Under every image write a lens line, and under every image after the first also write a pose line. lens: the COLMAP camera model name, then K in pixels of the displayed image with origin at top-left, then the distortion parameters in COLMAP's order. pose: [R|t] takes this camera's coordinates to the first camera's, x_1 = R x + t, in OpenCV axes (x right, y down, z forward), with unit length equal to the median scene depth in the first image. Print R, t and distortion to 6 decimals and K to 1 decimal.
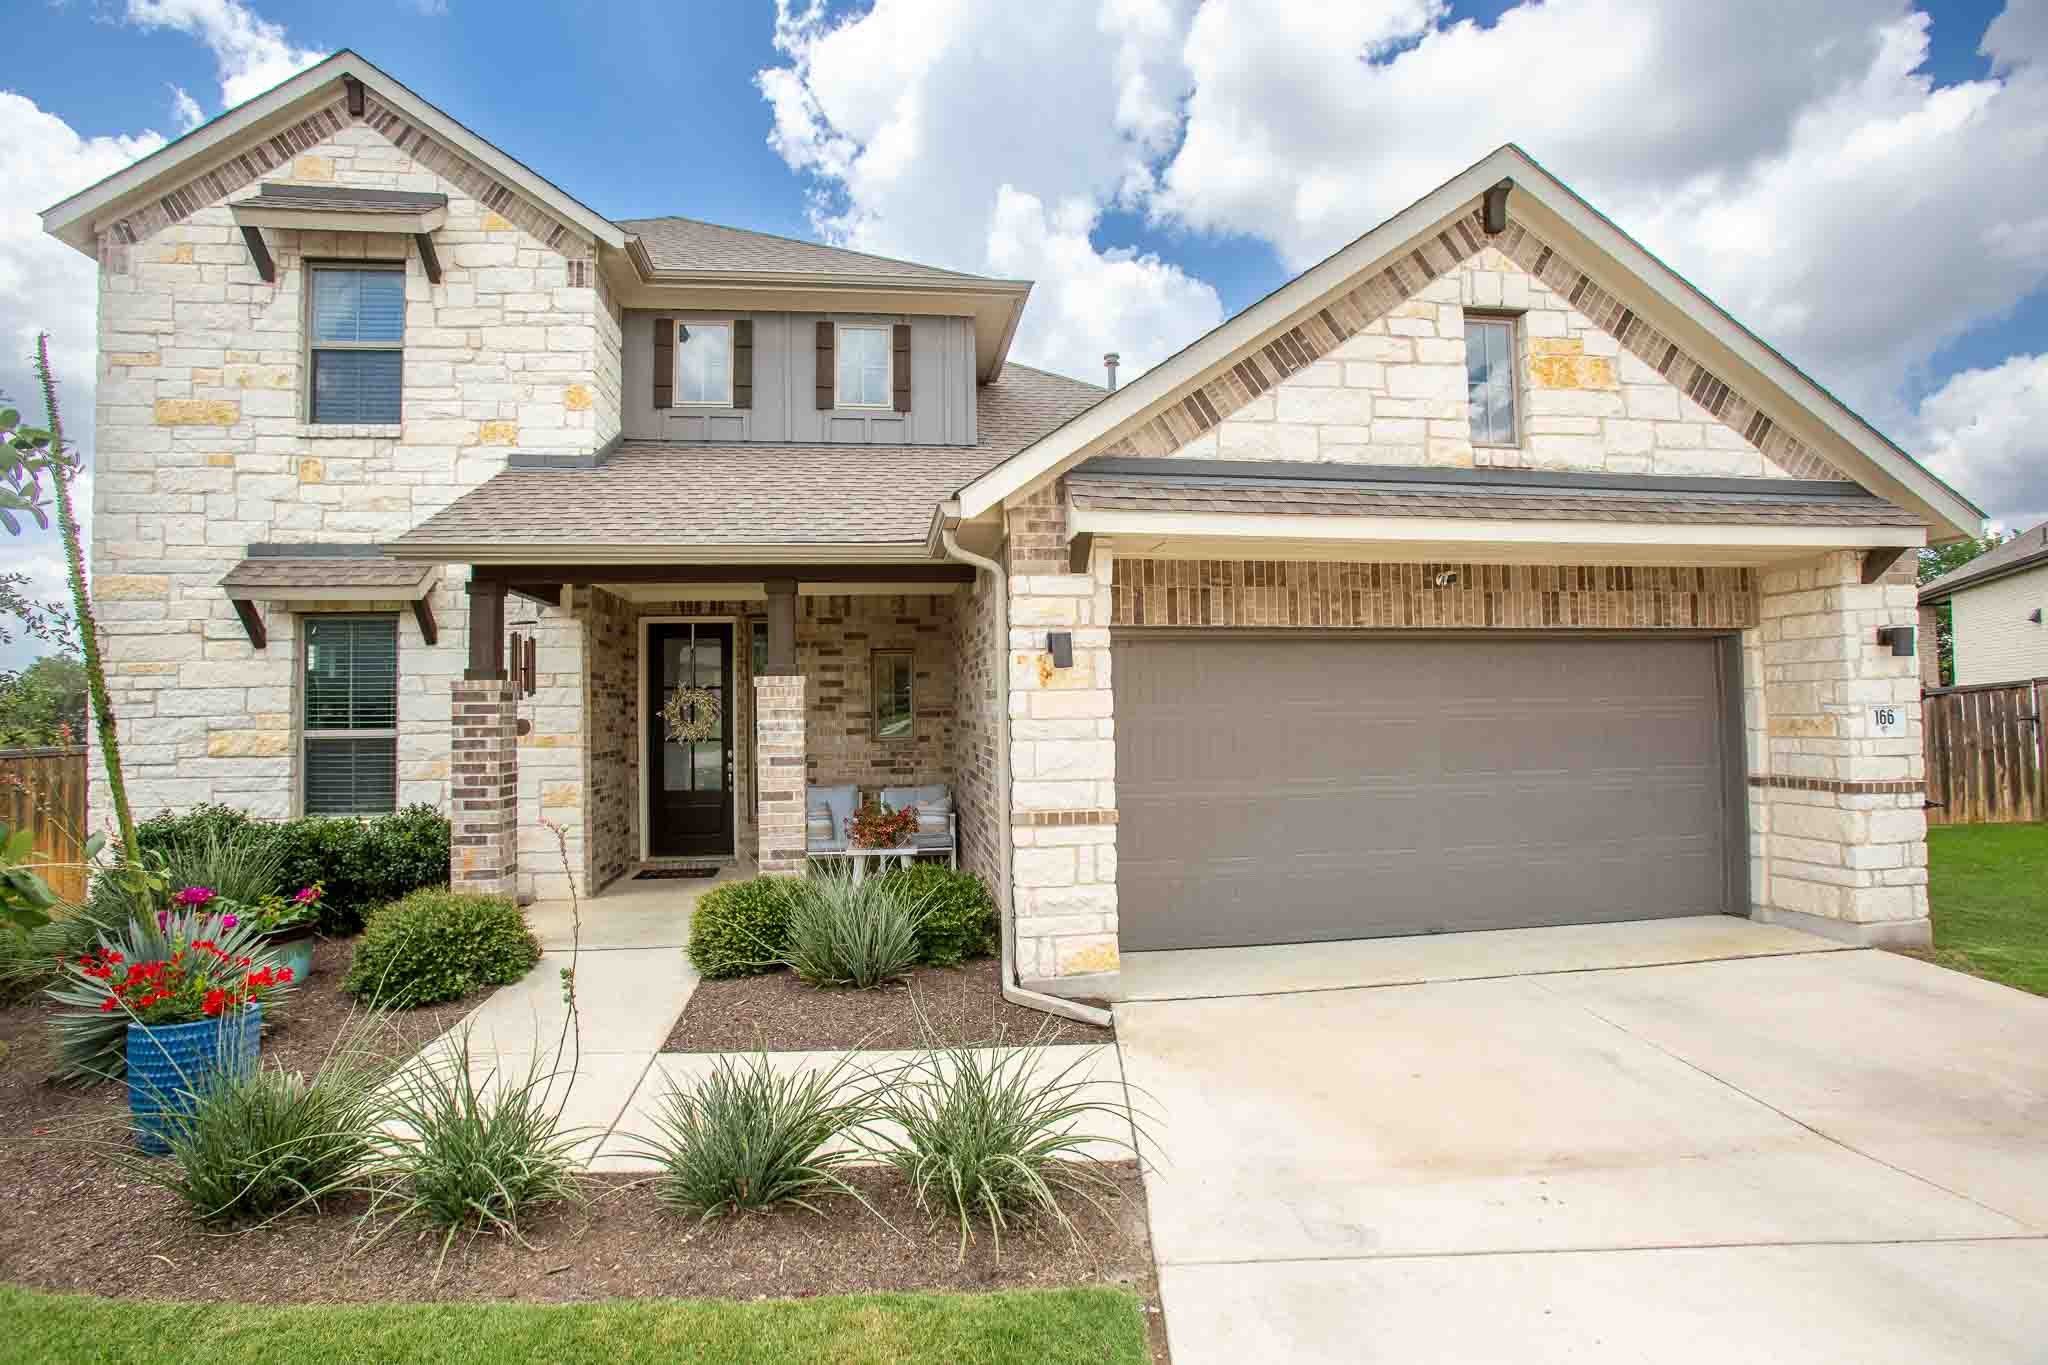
lens RADIAL K [[930.5, 0, 1024.2], [0, 930.5, 678.2], [0, 0, 1]] dist [-0.007656, 0.002586]
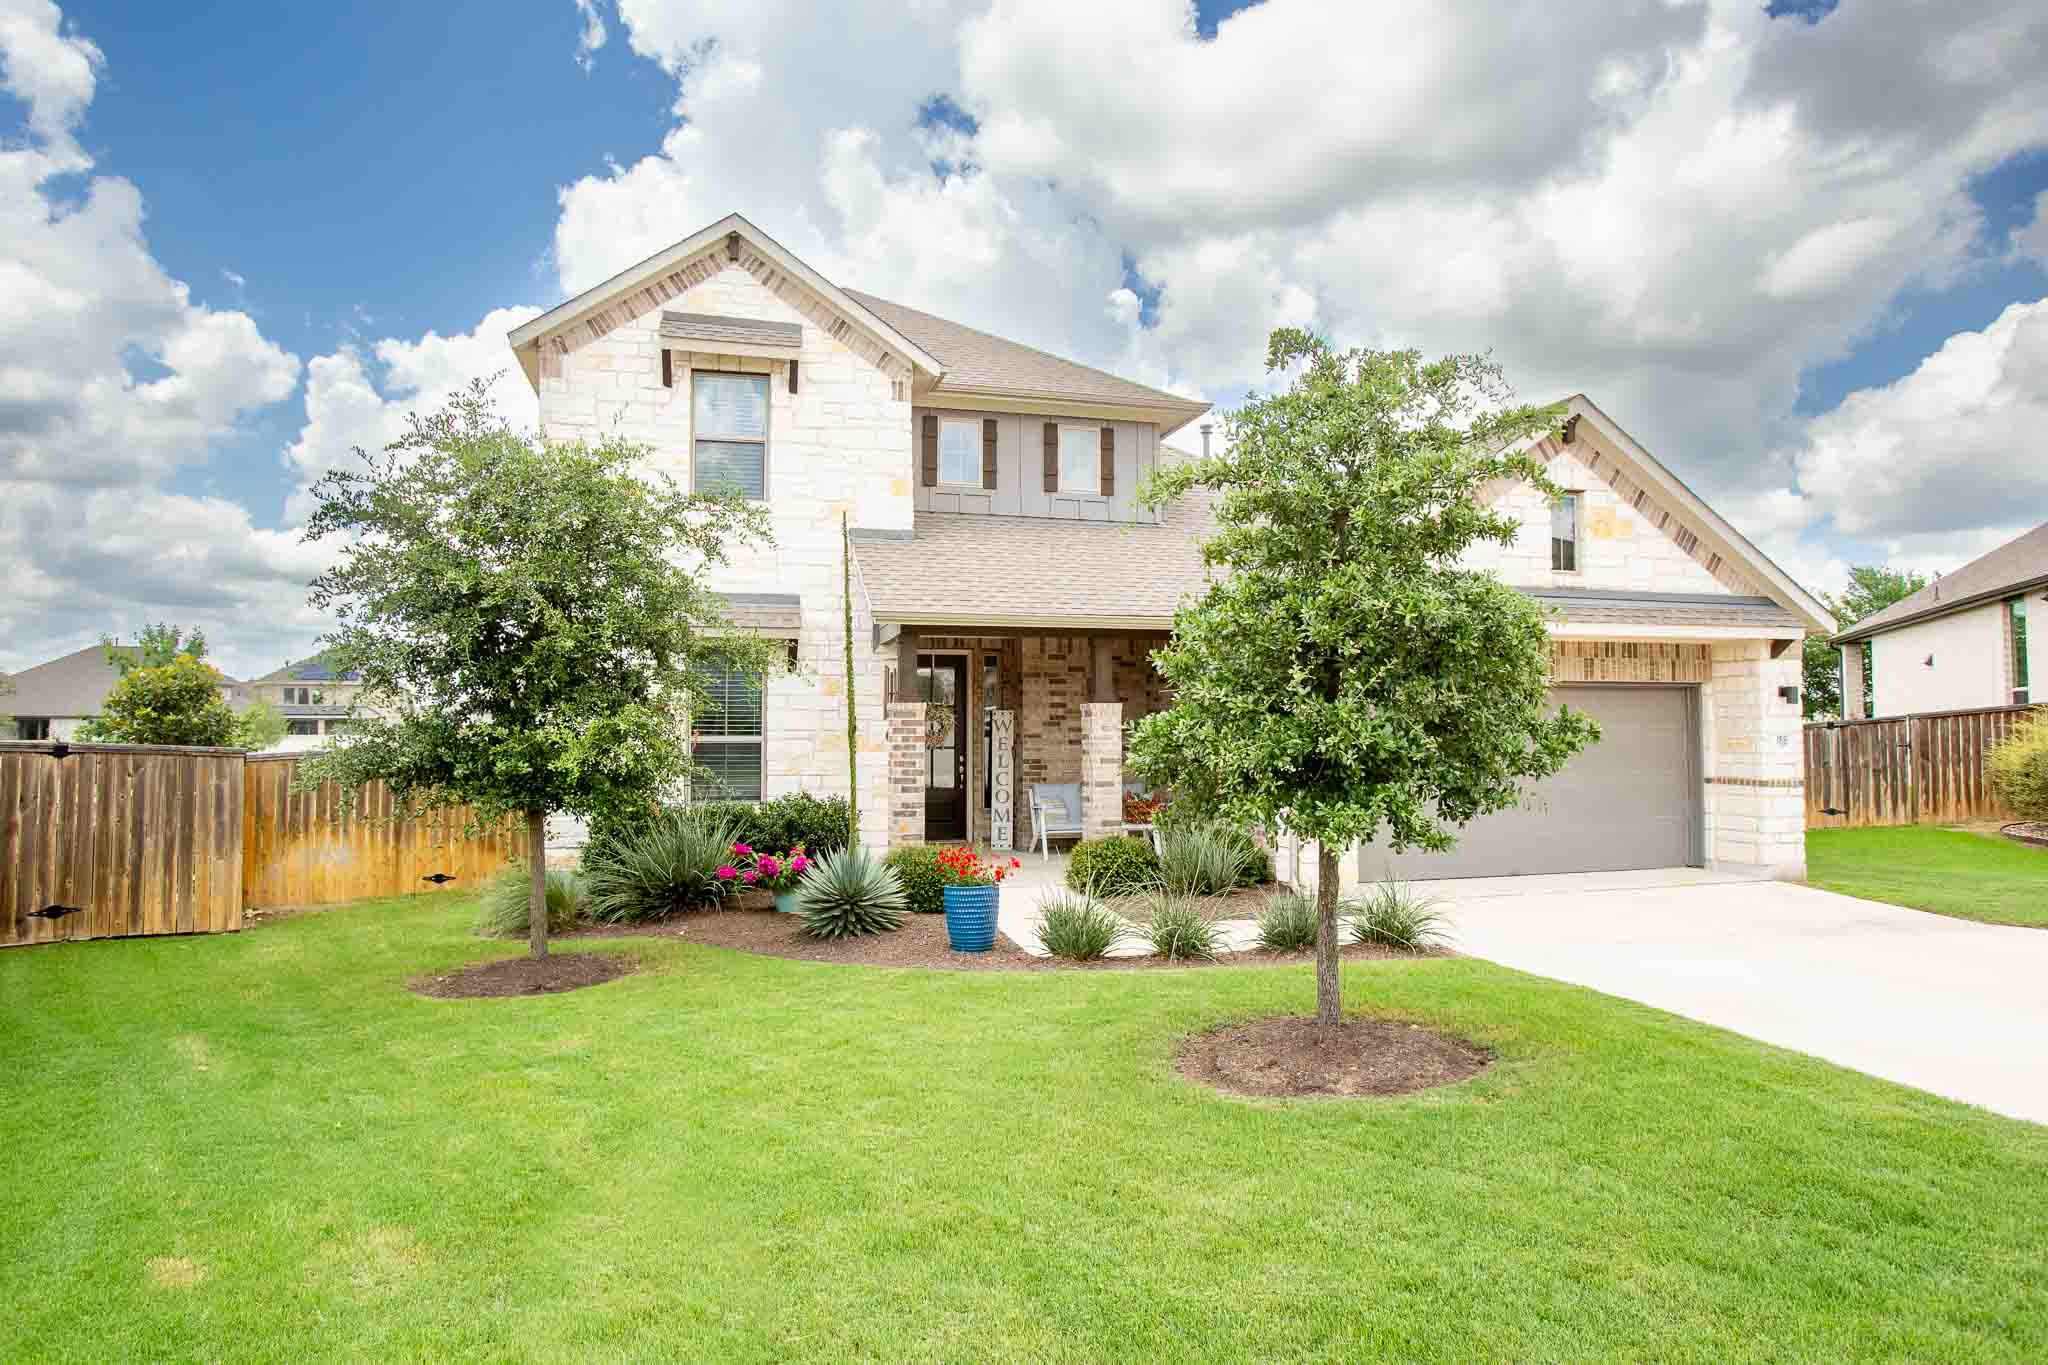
lens RADIAL K [[1196.0, 0, 1025.5], [0, 1196.0, 678.7], [0, 0, 1]] dist [0.032888, 0.002279]
pose [[0.988256, 0.019706, 0.151528, -0.604835], [-0.018988, 0.999801, -0.006184, -0.024337], [-0.151620, 0.003234, 0.988434, -0.769008]]
